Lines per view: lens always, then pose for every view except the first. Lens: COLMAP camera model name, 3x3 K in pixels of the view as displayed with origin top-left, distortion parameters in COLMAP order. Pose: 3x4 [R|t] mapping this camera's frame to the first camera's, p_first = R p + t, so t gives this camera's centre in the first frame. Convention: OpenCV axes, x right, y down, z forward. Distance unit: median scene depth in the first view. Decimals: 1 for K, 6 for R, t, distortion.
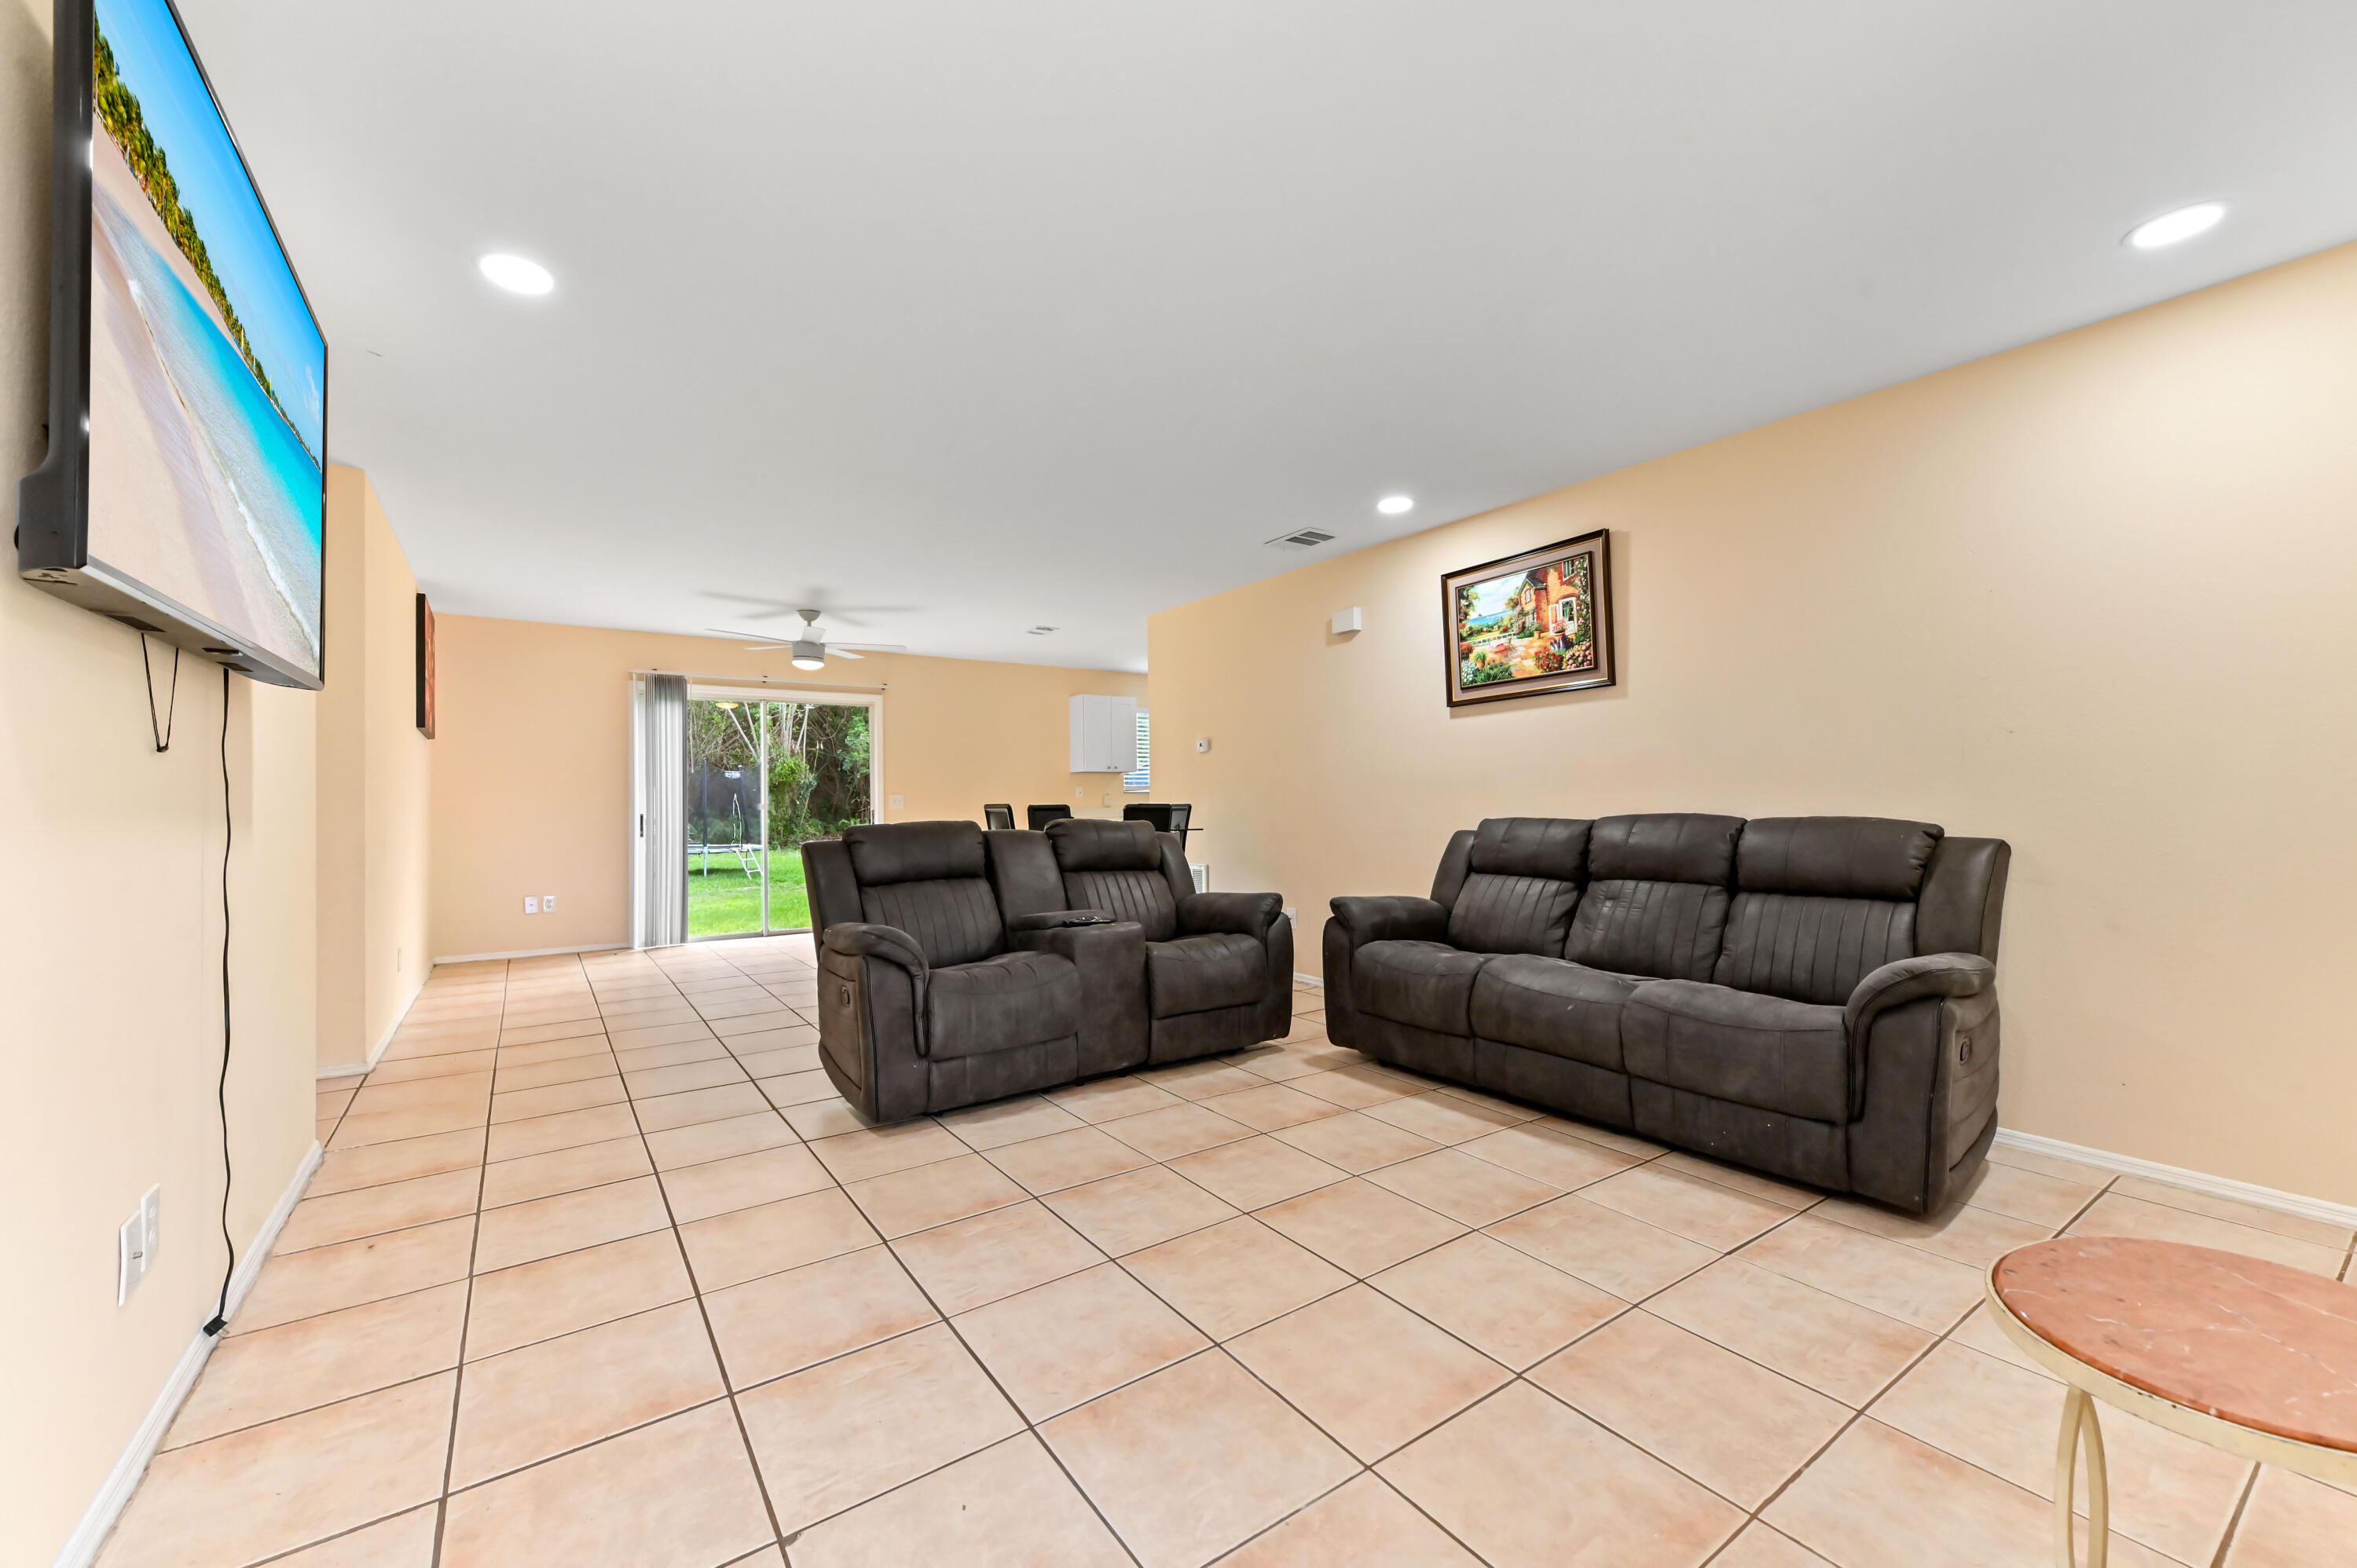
lens RADIAL K [[931.8, 0, 1180.2], [0, 931.8, 792.6], [0, 0, 1]] dist [0.021878, 0.000748]
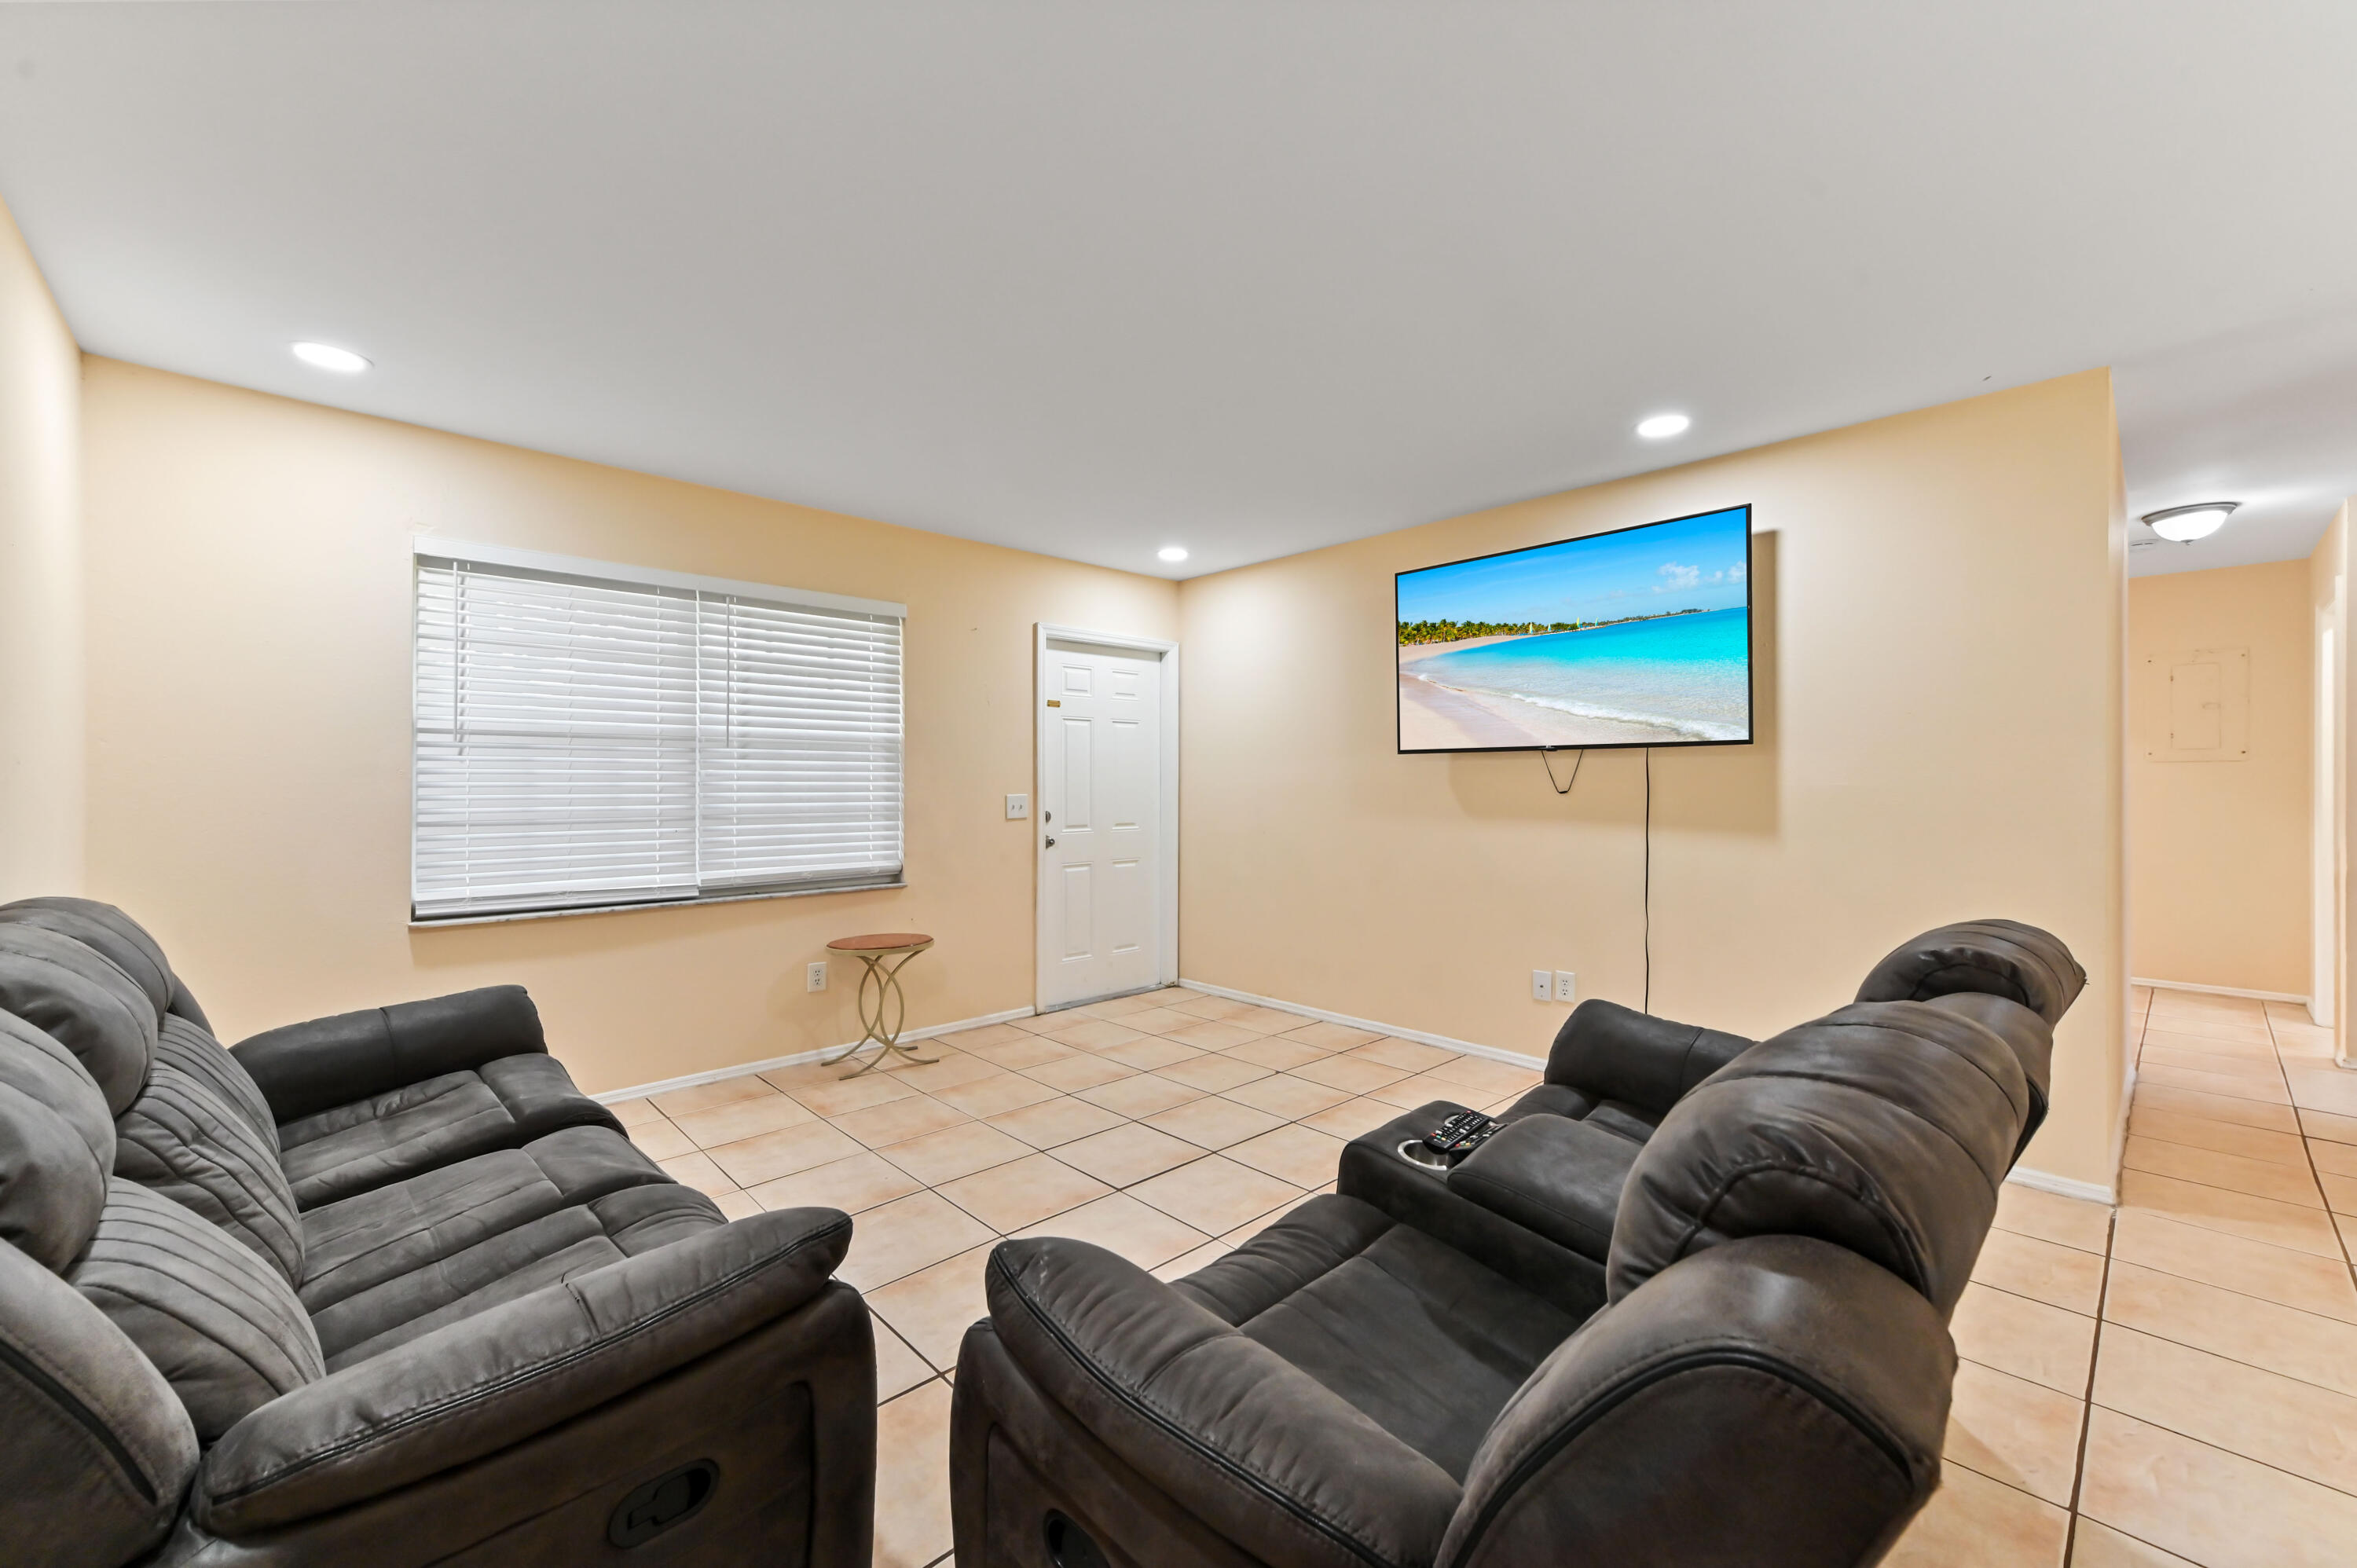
lens RADIAL K [[931.8, 0, 1194.7], [0, 931.8, 787.9], [0, 0, 1]] dist [0.021878, 0.000748]
pose [[-0.987485, 0.005937, -0.157600, 0.073665], [0.005468, 0.999979, 0.003406, -0.021790], [0.157617, 0.002502, -0.987497, 0.940295]]
